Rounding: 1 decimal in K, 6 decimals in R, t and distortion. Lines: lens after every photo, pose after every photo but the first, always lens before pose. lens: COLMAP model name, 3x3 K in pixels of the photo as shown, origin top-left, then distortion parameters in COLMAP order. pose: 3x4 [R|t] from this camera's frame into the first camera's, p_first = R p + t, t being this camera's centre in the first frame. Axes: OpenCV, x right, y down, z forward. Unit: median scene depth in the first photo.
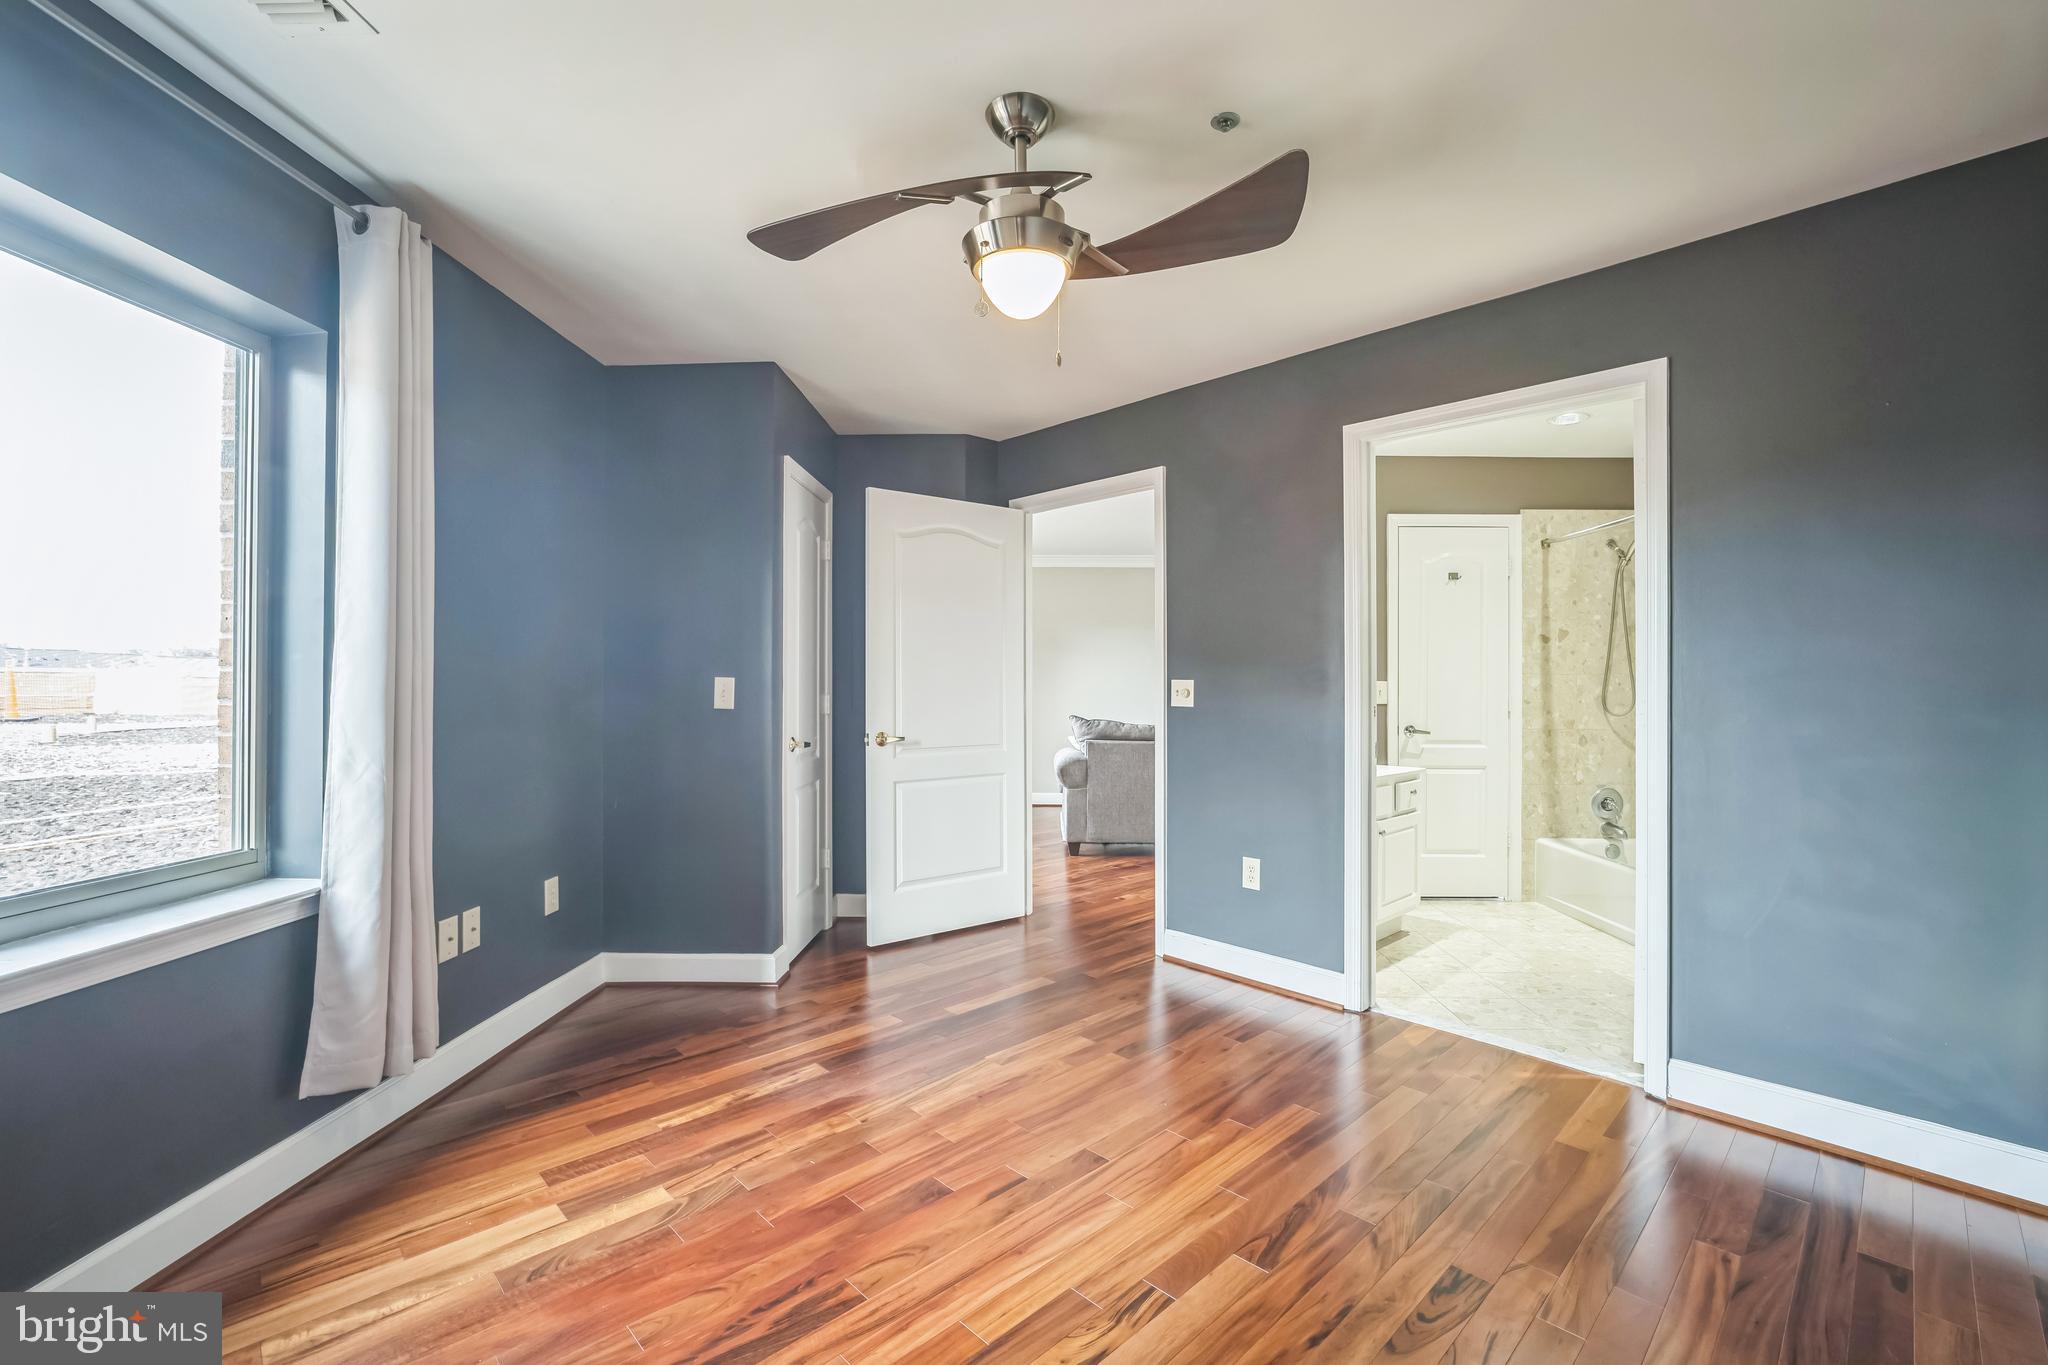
lens RADIAL K [[867.5, 0, 1024.0], [0, 867.5, 682.5], [0, 0, 1]] dist [-0.018824, 0.000530]
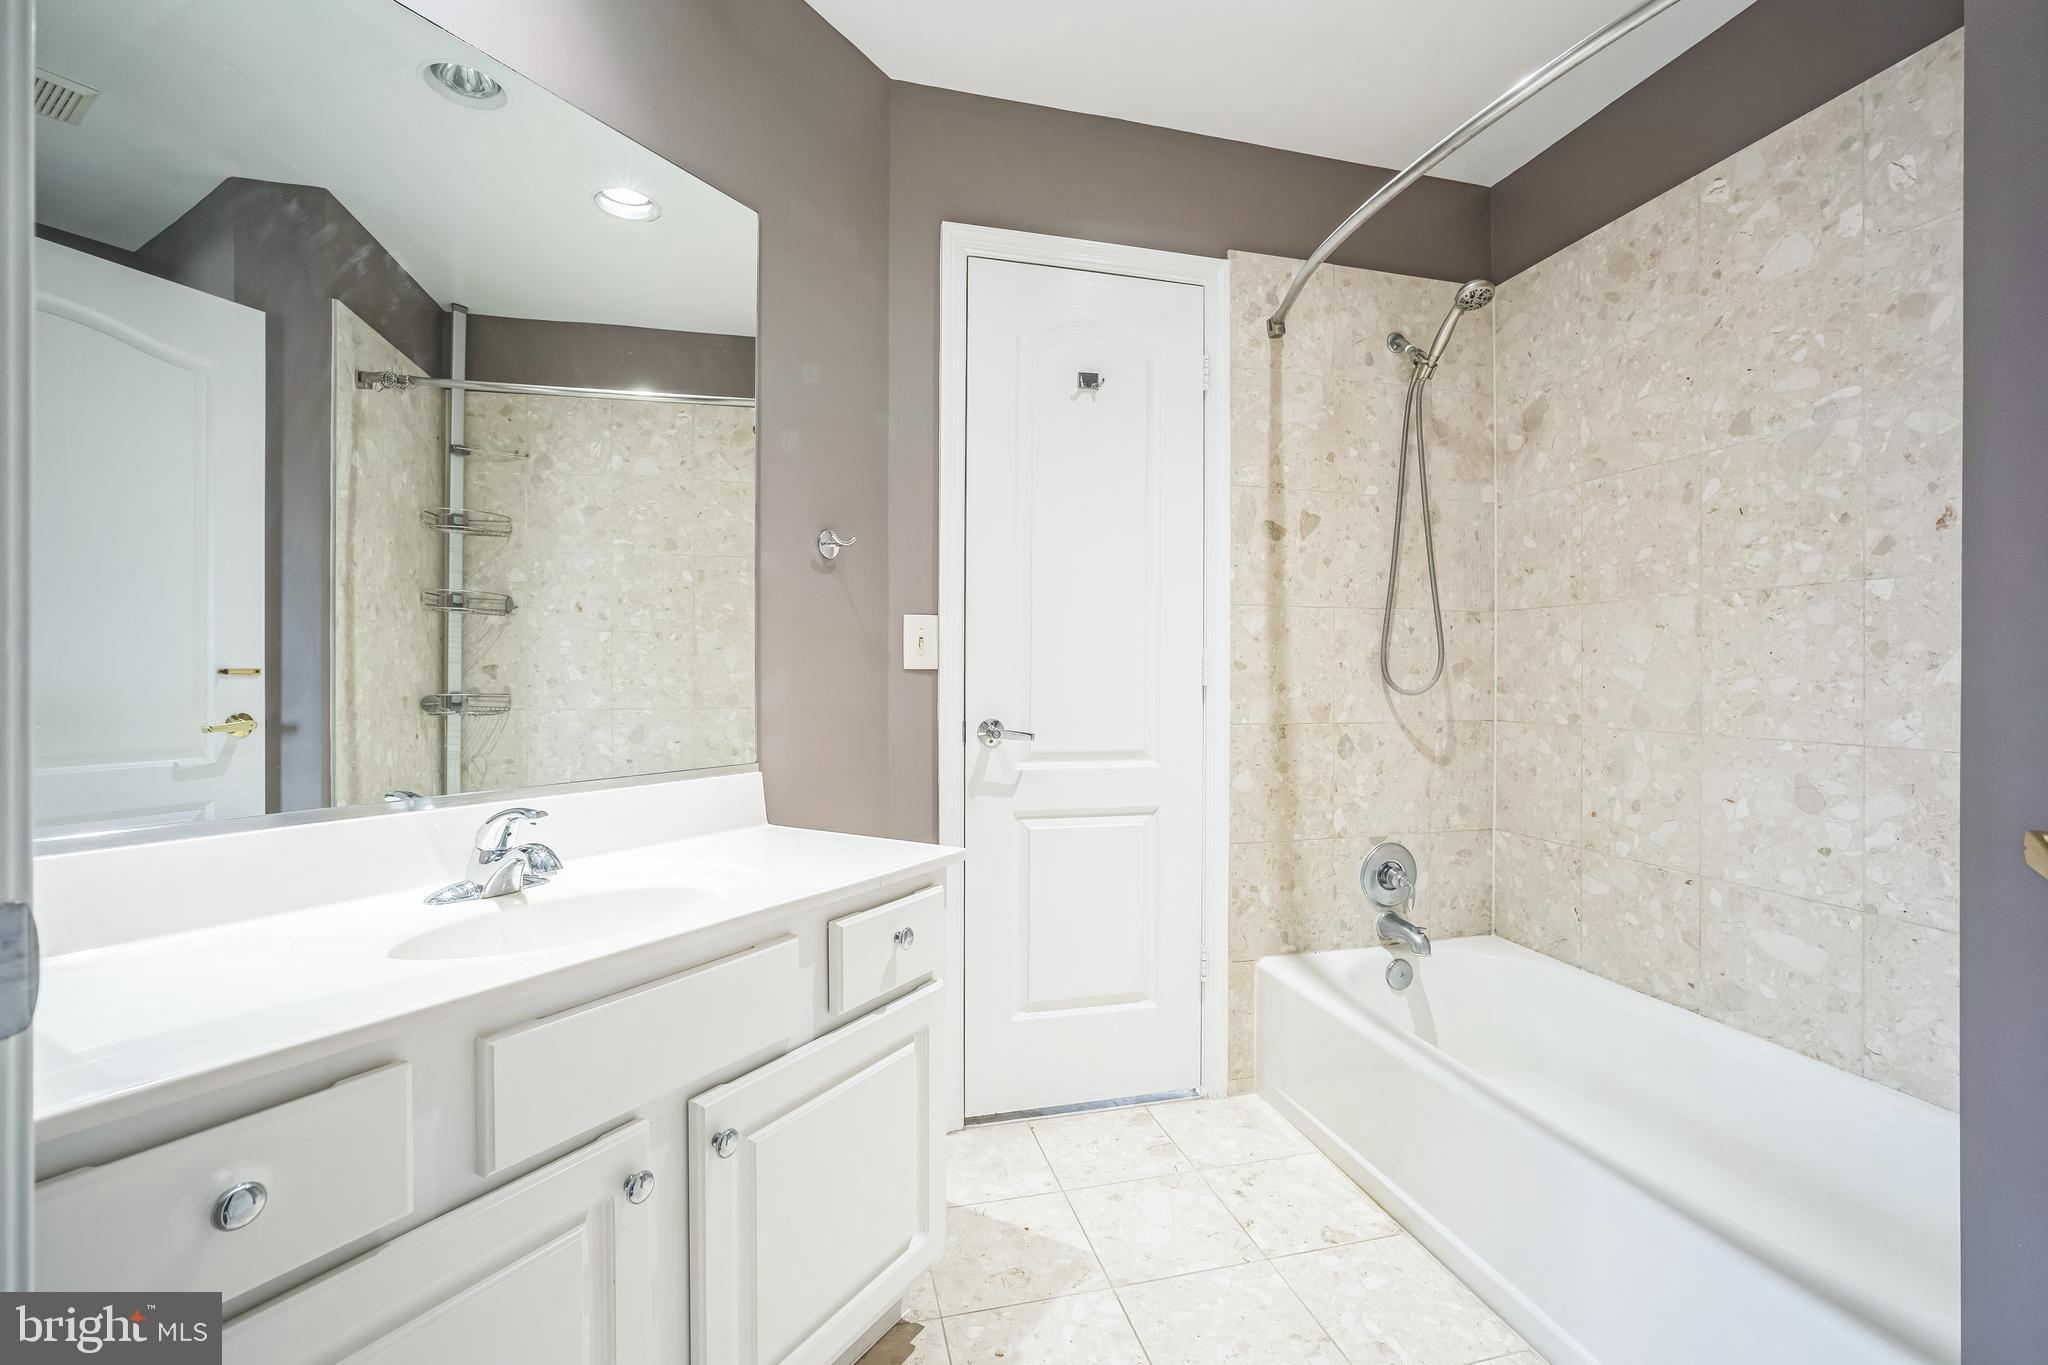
lens RADIAL K [[867.5, 0, 1024.0], [0, 867.5, 682.5], [0, 0, 1]] dist [-0.018824, 0.000530]
pose [[0.964049, -0.003838, 0.265696, 0.349196], [0.000381, 0.999915, 0.013063, 0.025669], [-0.265724, -0.012493, 0.963968, 0.583584]]
